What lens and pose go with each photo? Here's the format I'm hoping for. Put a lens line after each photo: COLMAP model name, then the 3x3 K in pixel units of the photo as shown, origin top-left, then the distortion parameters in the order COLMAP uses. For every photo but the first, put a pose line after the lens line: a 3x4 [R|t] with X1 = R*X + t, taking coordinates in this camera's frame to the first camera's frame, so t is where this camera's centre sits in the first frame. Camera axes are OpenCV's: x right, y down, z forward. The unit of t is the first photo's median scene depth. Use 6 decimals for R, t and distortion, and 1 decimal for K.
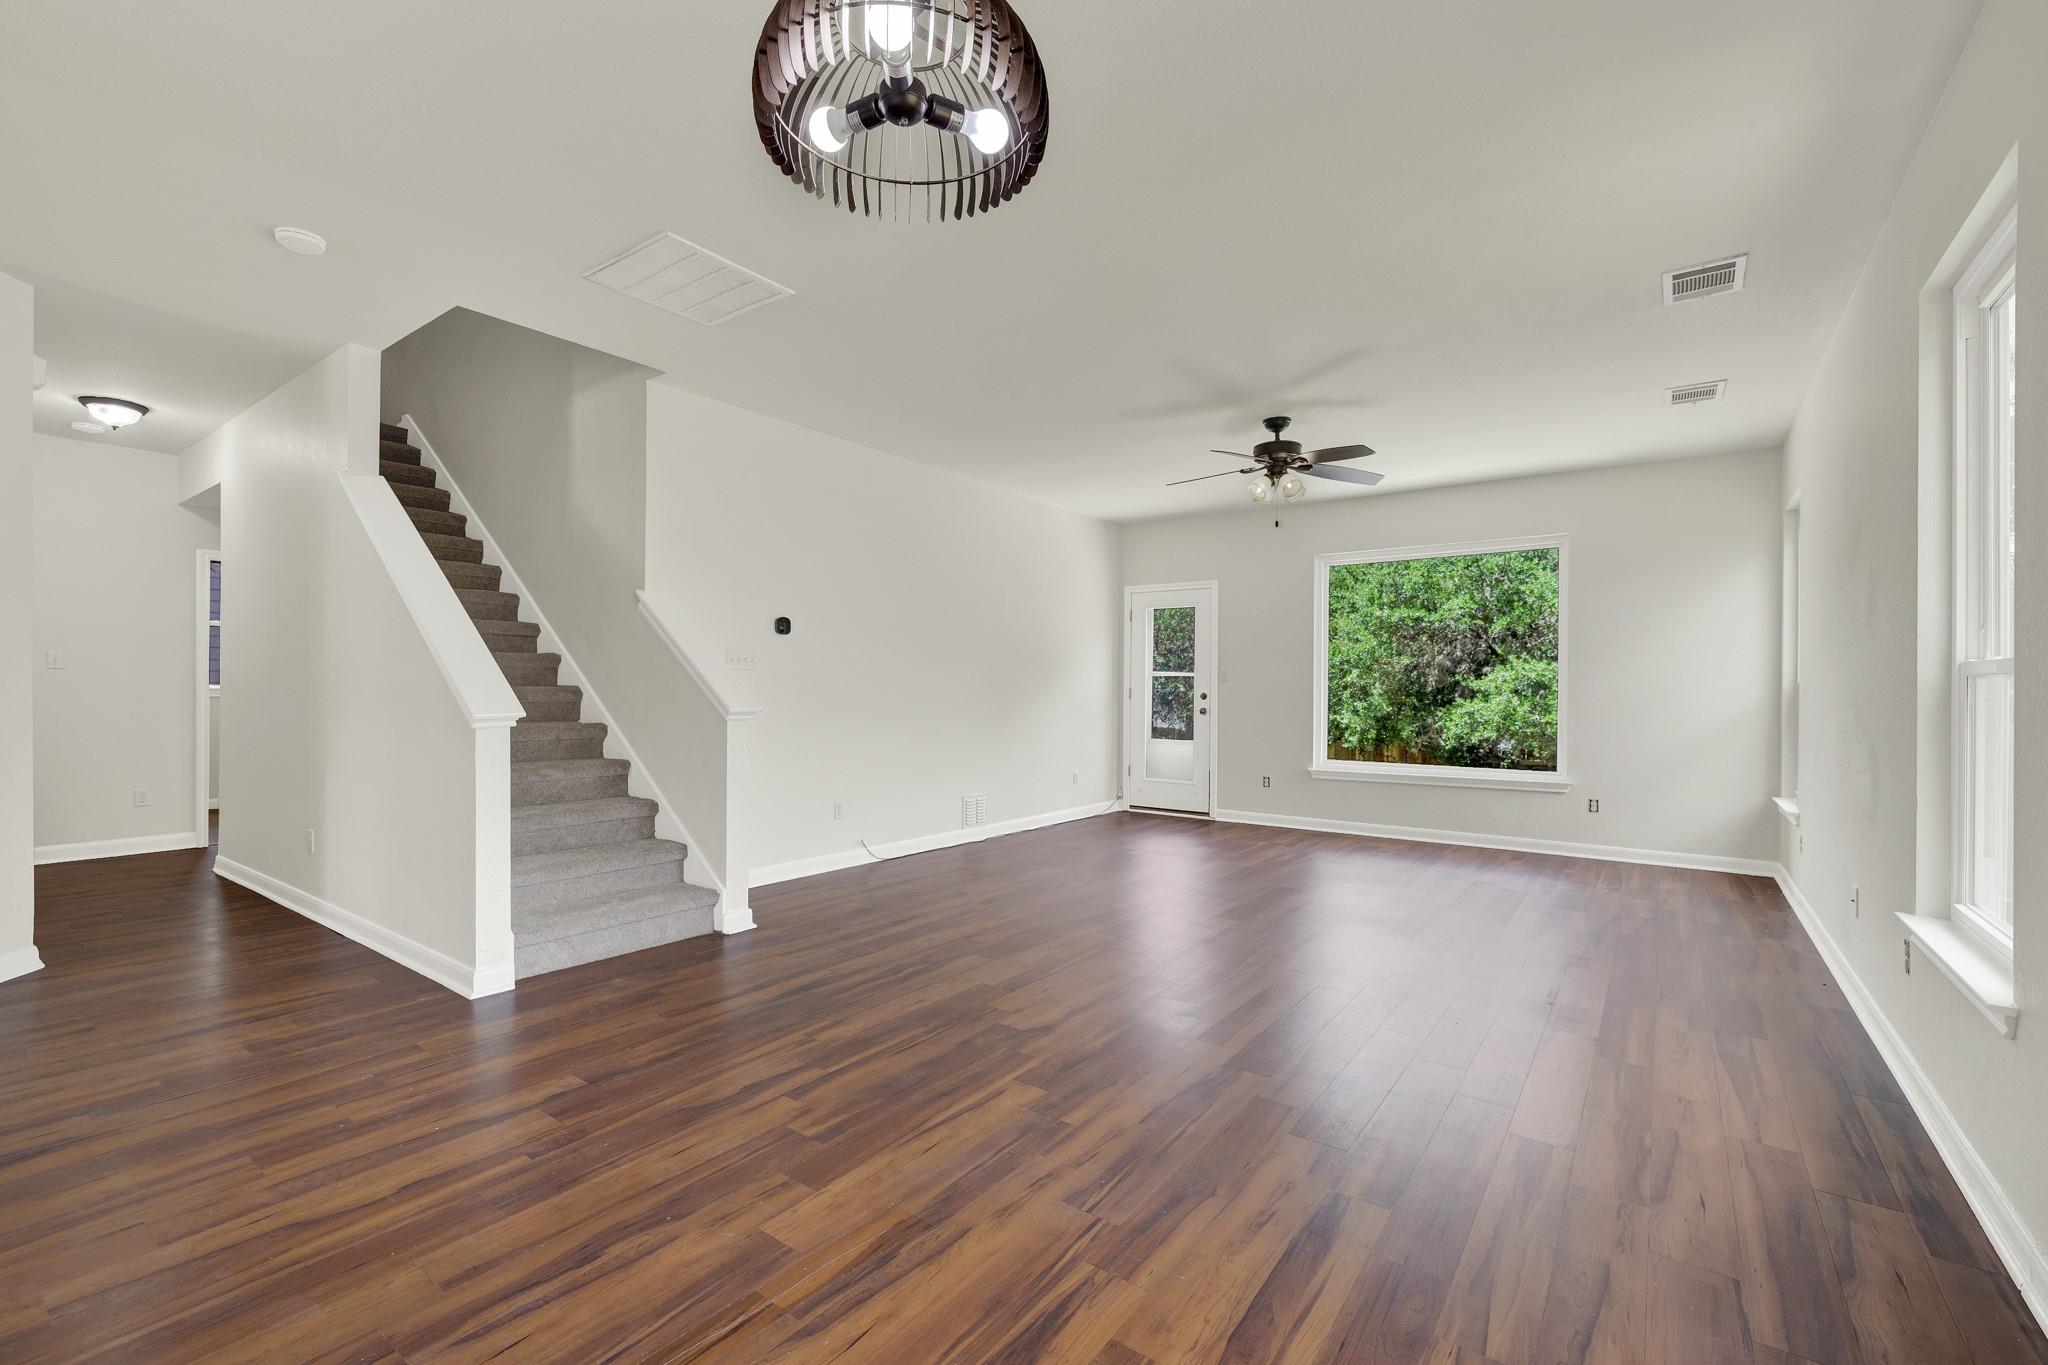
lens RADIAL K [[881.3, 0, 1023.9], [0, 881.3, 692.8], [0, 0, 1]] dist [0.002736, 0.000212]
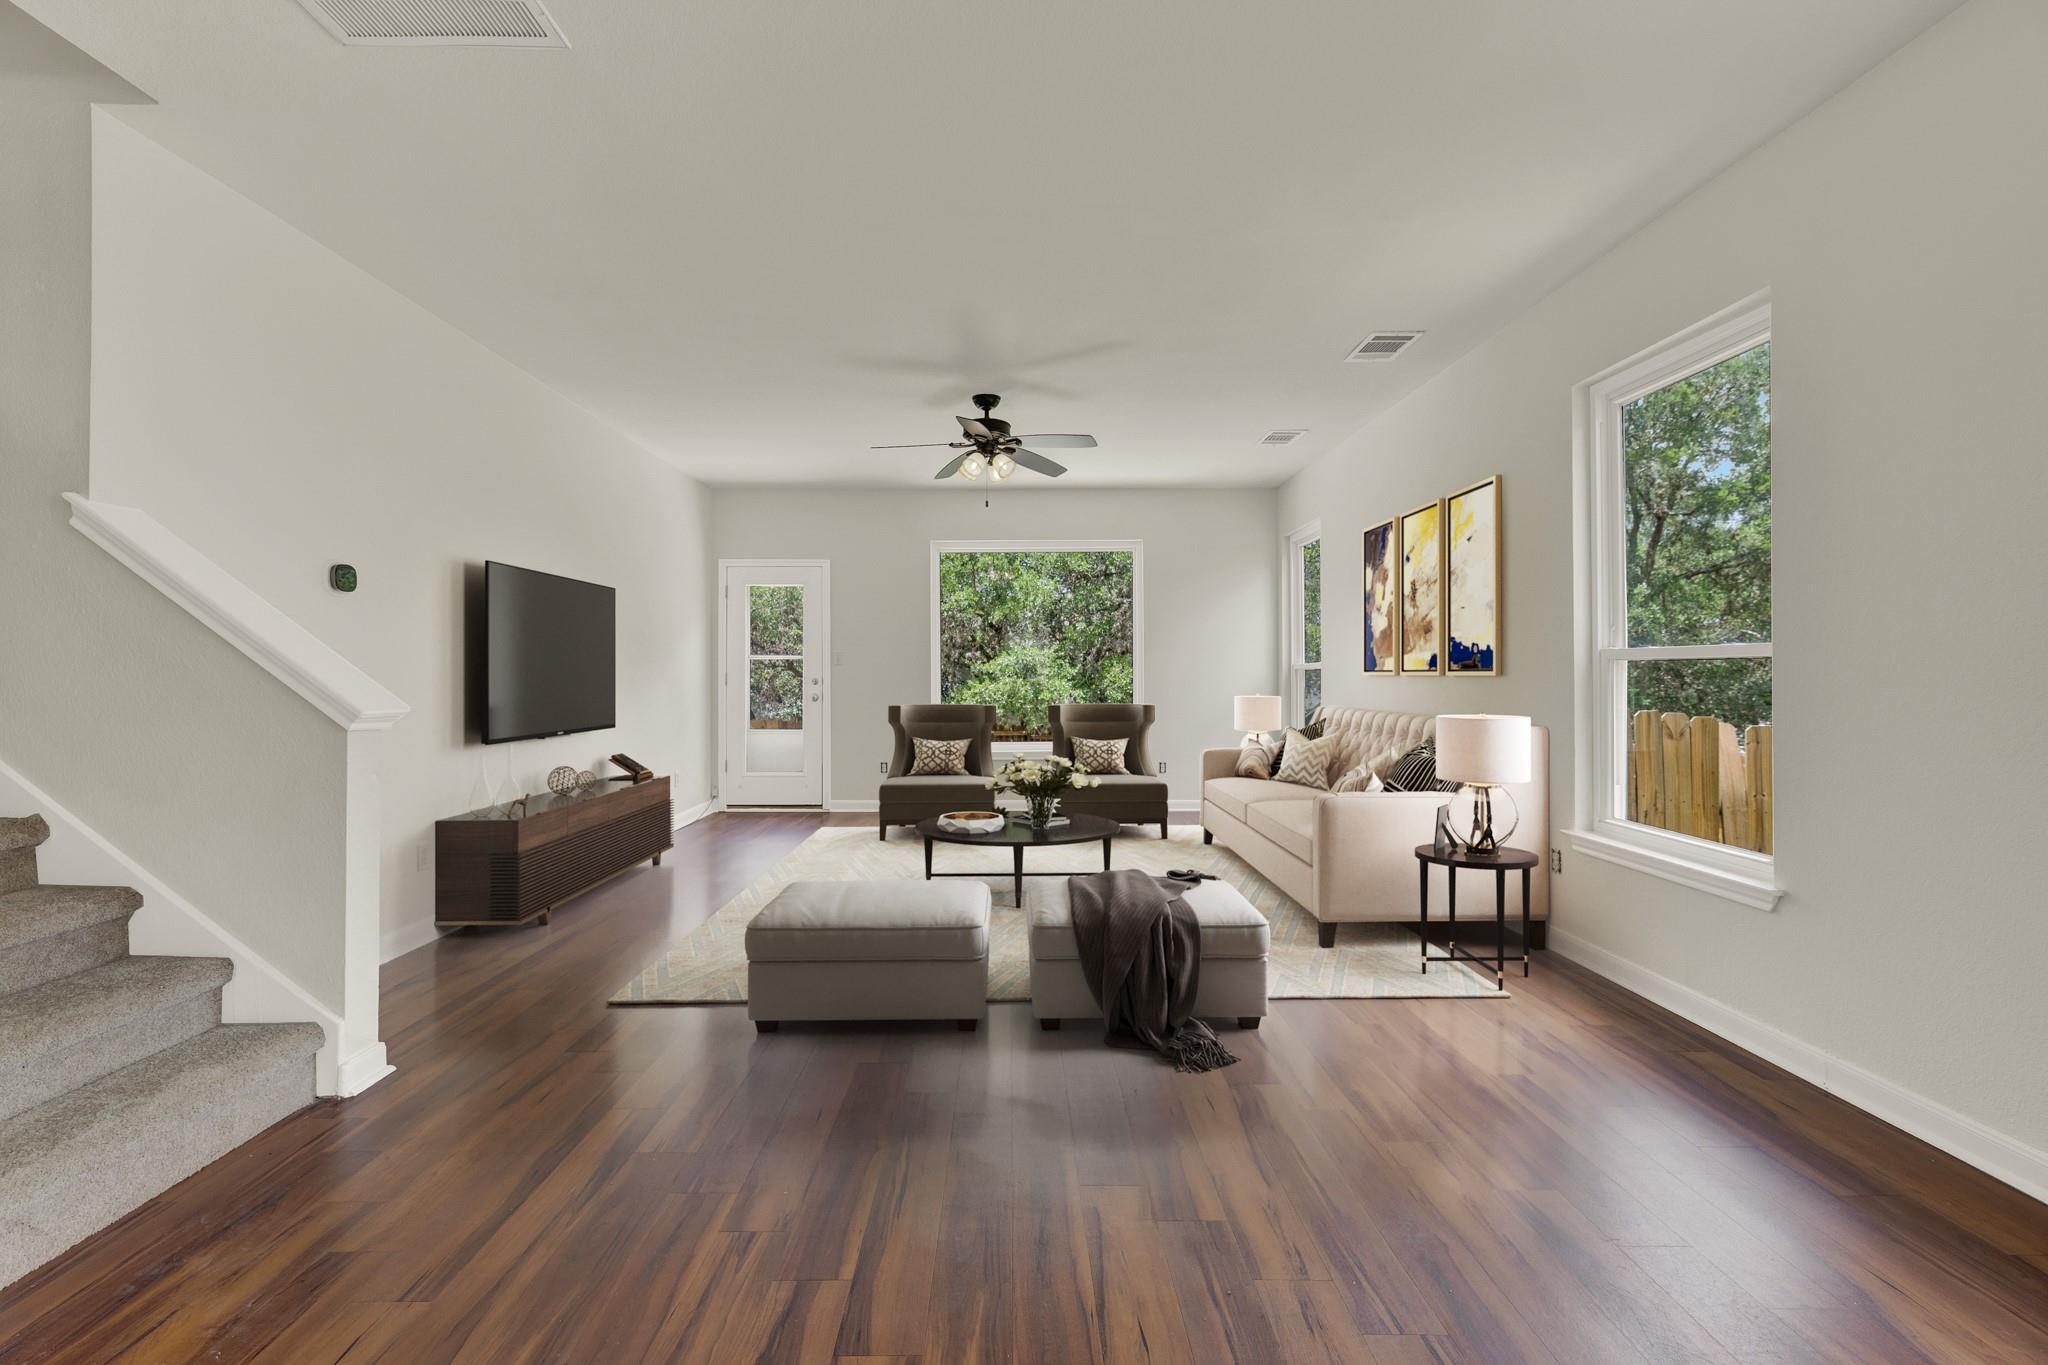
lens RADIAL K [[846.3, 0, 1009.2], [0, 846.3, 676.1], [0, 0, 1]] dist [0.001894, 0.000640]
pose [[0.805773, -0.008868, 0.592159, -0.423579], [0.009904, 0.999950, 0.001499, -0.002509], [-0.592142, 0.004657, 0.805820, 0.384781]]
